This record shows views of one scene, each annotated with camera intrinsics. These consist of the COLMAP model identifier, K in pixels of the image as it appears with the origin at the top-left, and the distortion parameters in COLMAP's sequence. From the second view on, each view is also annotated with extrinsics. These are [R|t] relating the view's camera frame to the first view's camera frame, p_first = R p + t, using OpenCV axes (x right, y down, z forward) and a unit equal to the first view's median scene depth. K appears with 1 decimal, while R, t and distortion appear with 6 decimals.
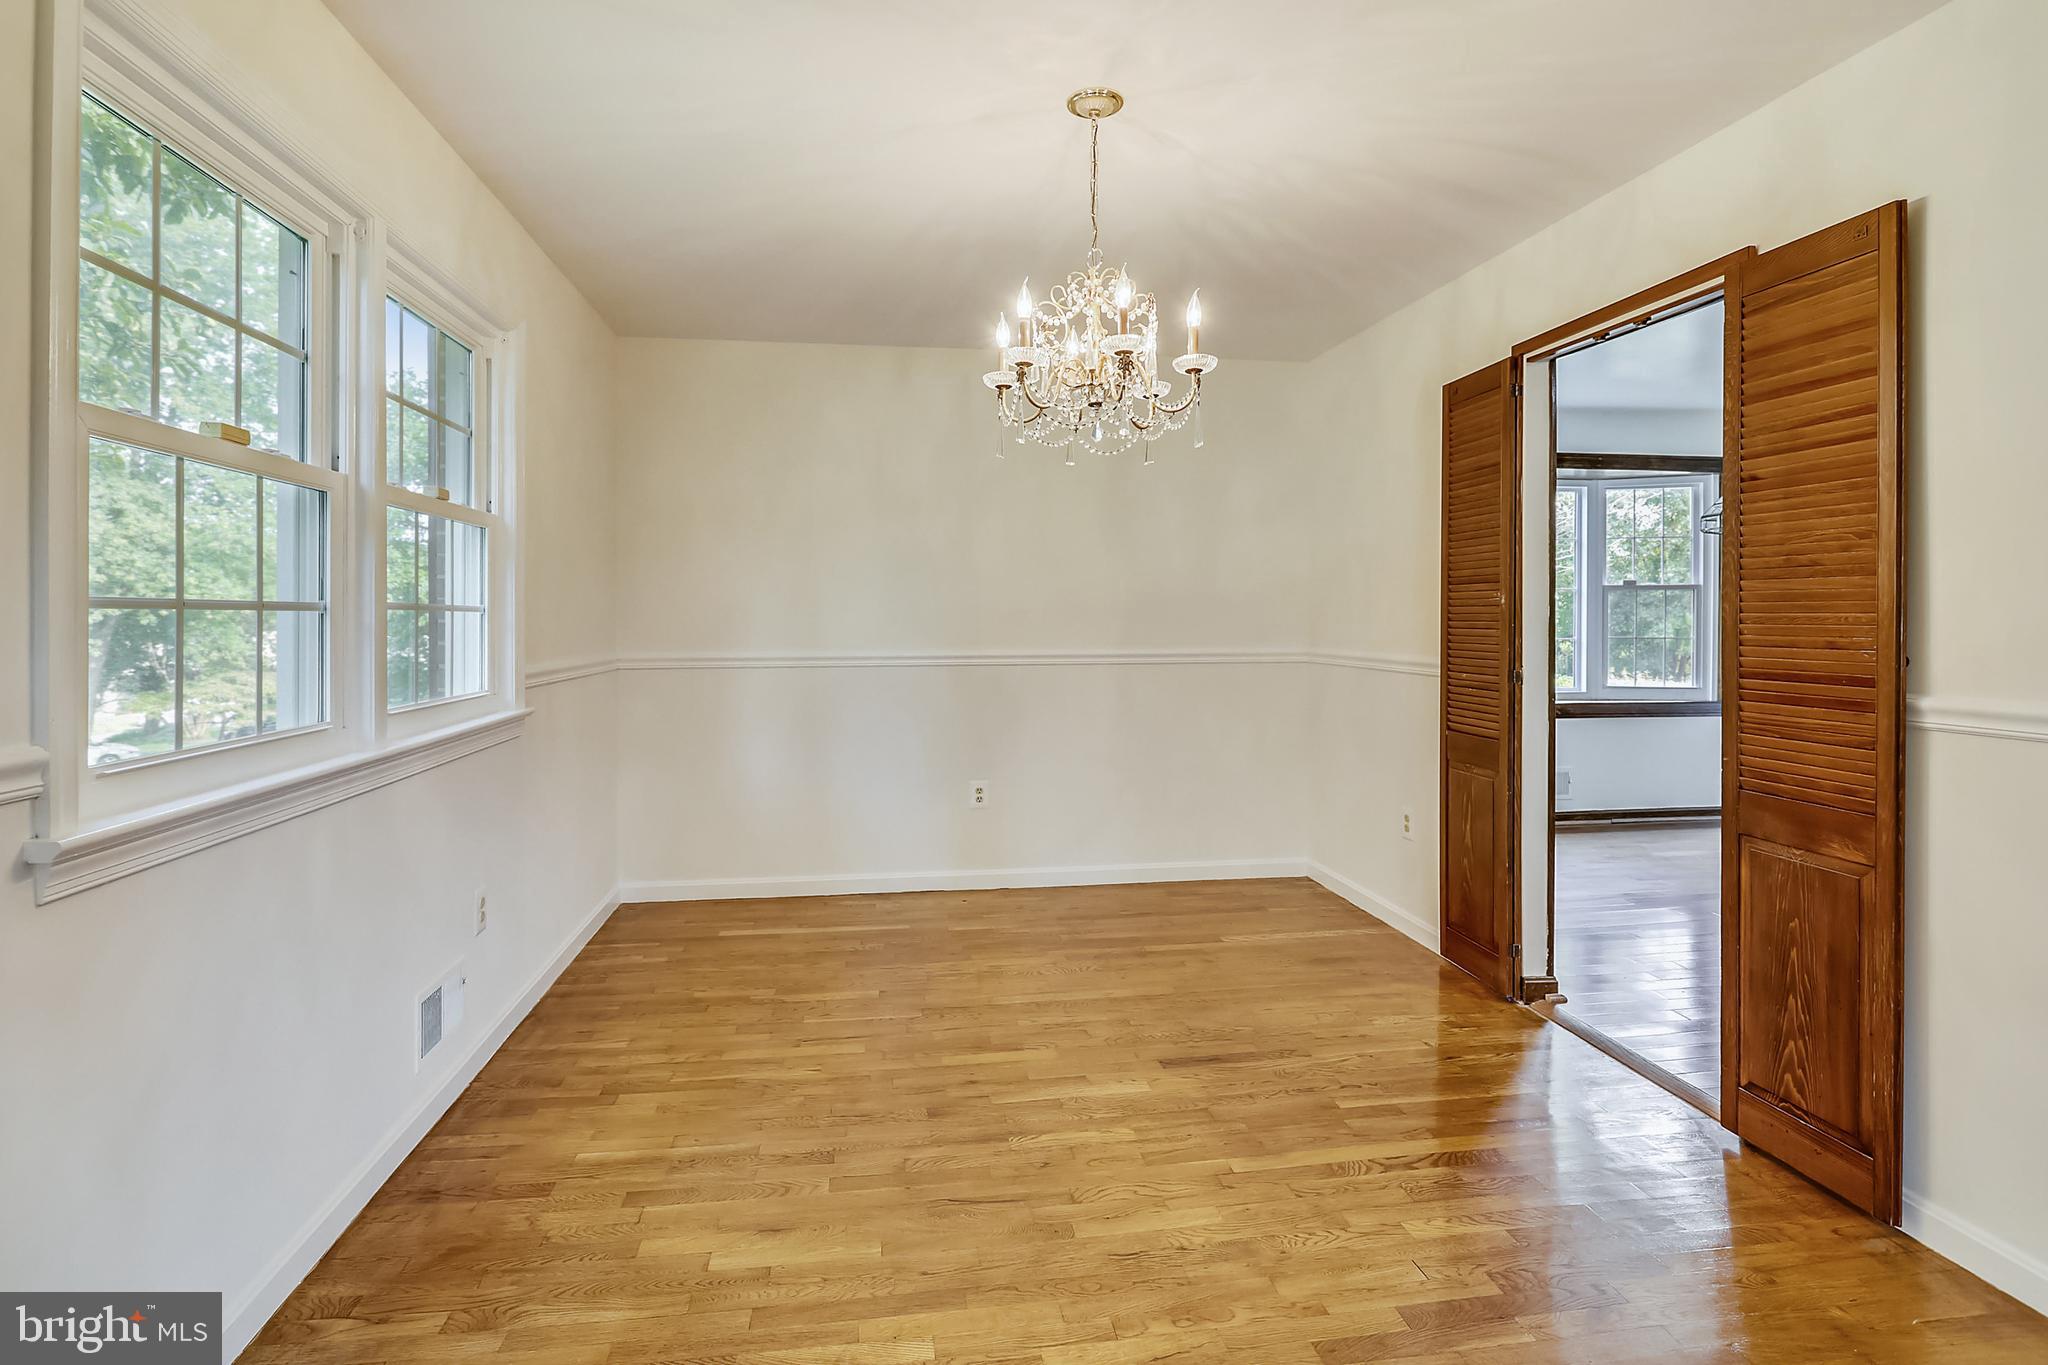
lens RADIAL K [[992.6, 0, 1006.0], [0, 992.6, 611.9], [0, 0, 1]] dist [-0.010236, 0.001463]
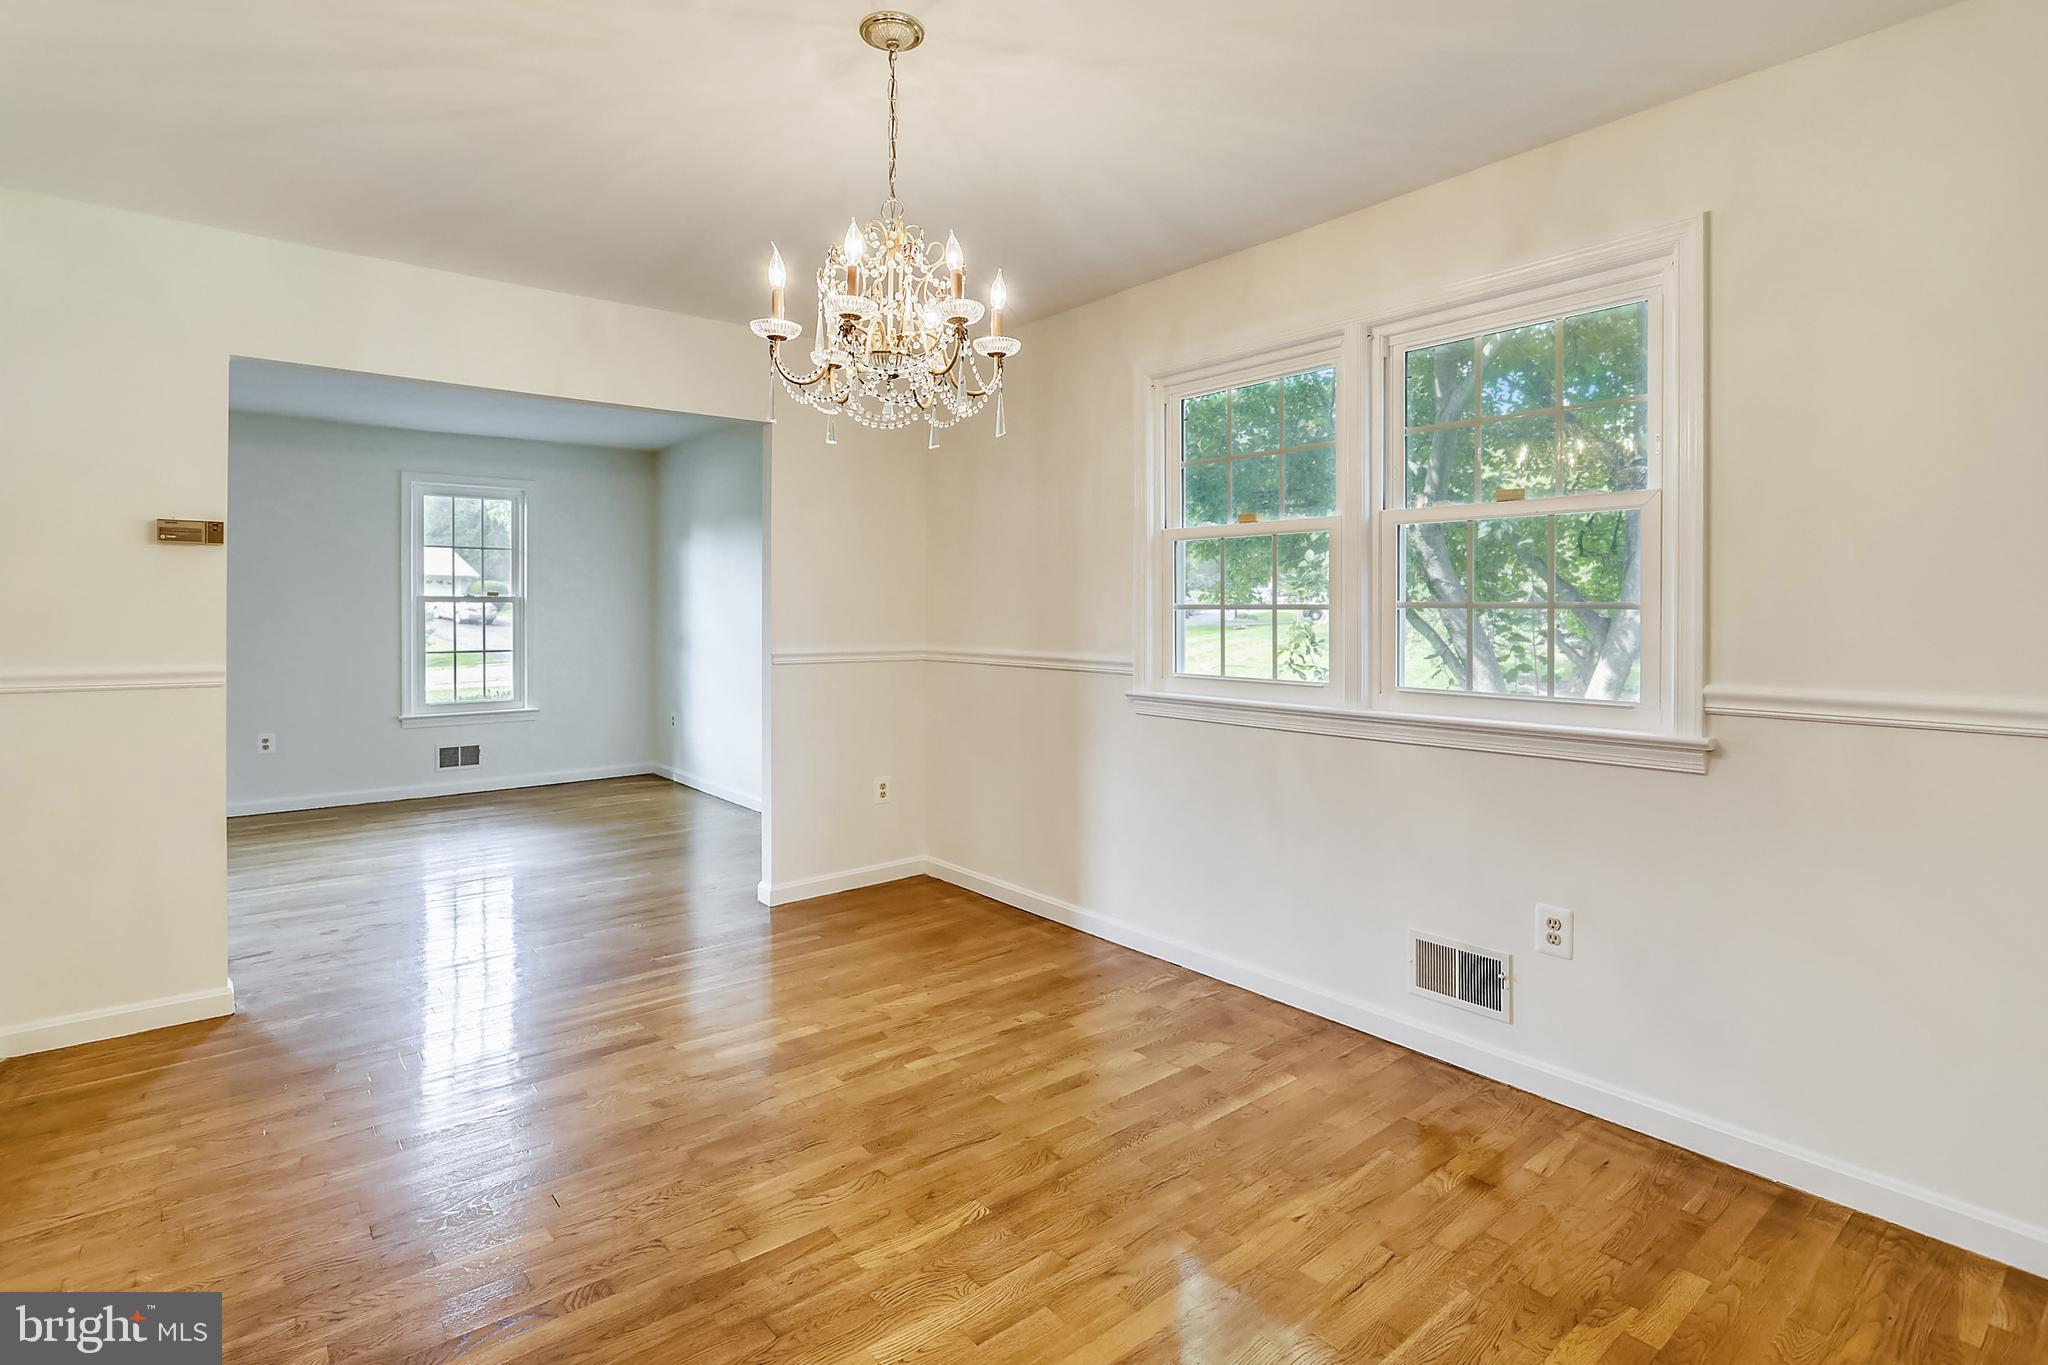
lens RADIAL K [[992.6, 0, 1006.0], [0, 992.6, 611.9], [0, 0, 1]] dist [-0.010236, 0.001463]
pose [[-0.859141, 0.002322, -0.511733, 0.461847], [0.002882, 0.999996, -0.000301, 0.000996], [0.511730, -0.001733, -0.859144, 1.856469]]
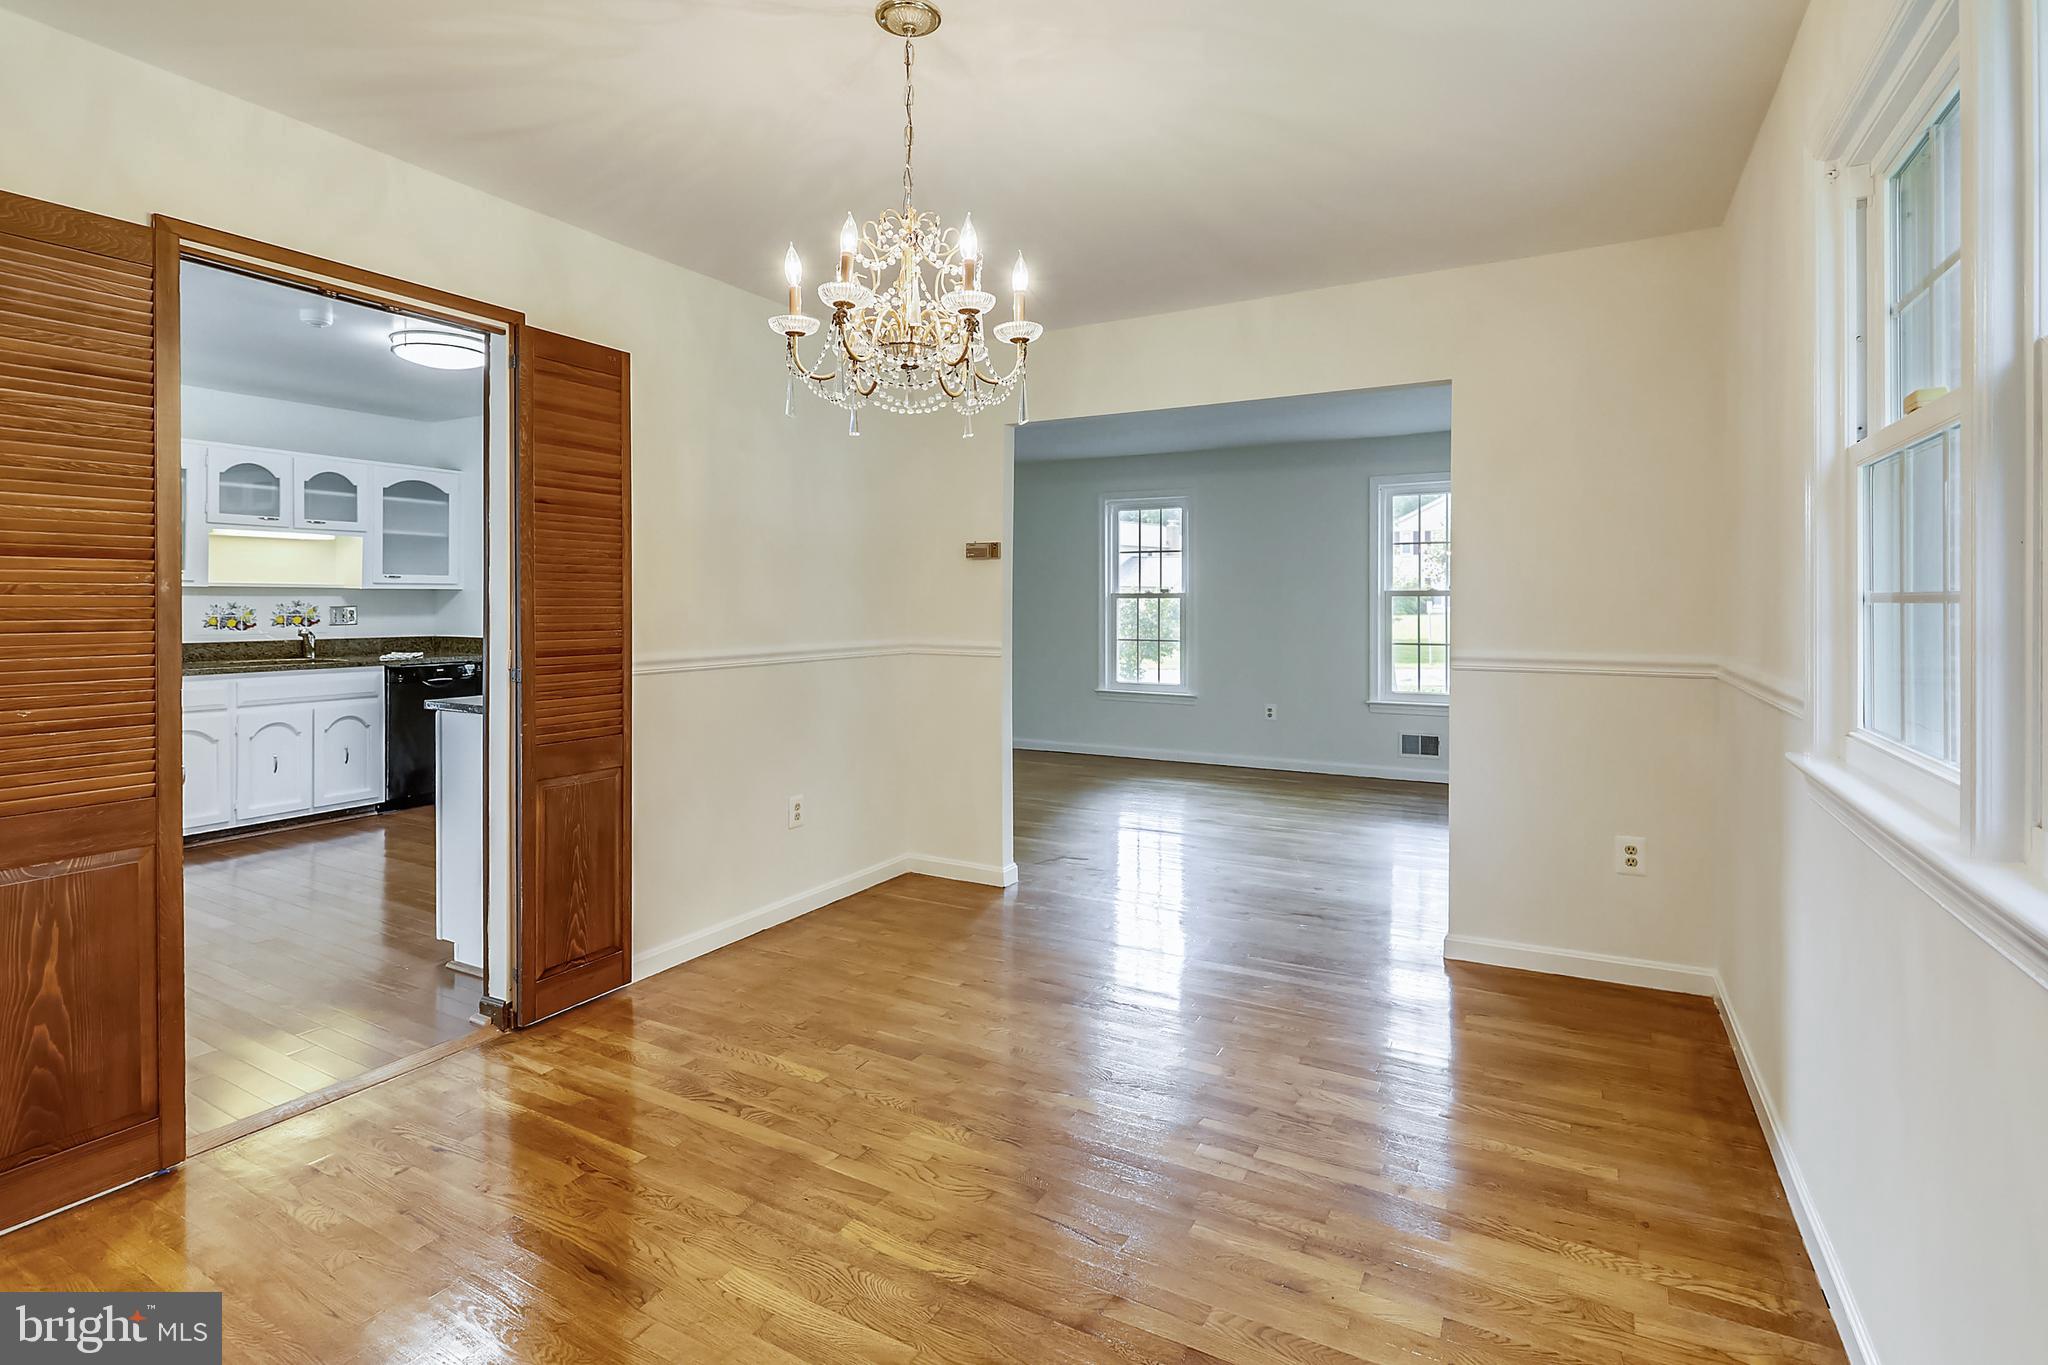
lens RADIAL K [[991.5, 0, 1013.7], [0, 991.5, 606.4], [0, 0, 1]] dist [-0.001428, 0.000431]
pose [[-0.794751, -0.000240, 0.606935, -0.524803], [-0.001433, 0.999998, -0.001480, 0.002479], [-0.606934, -0.002046, -0.794750, 1.680367]]
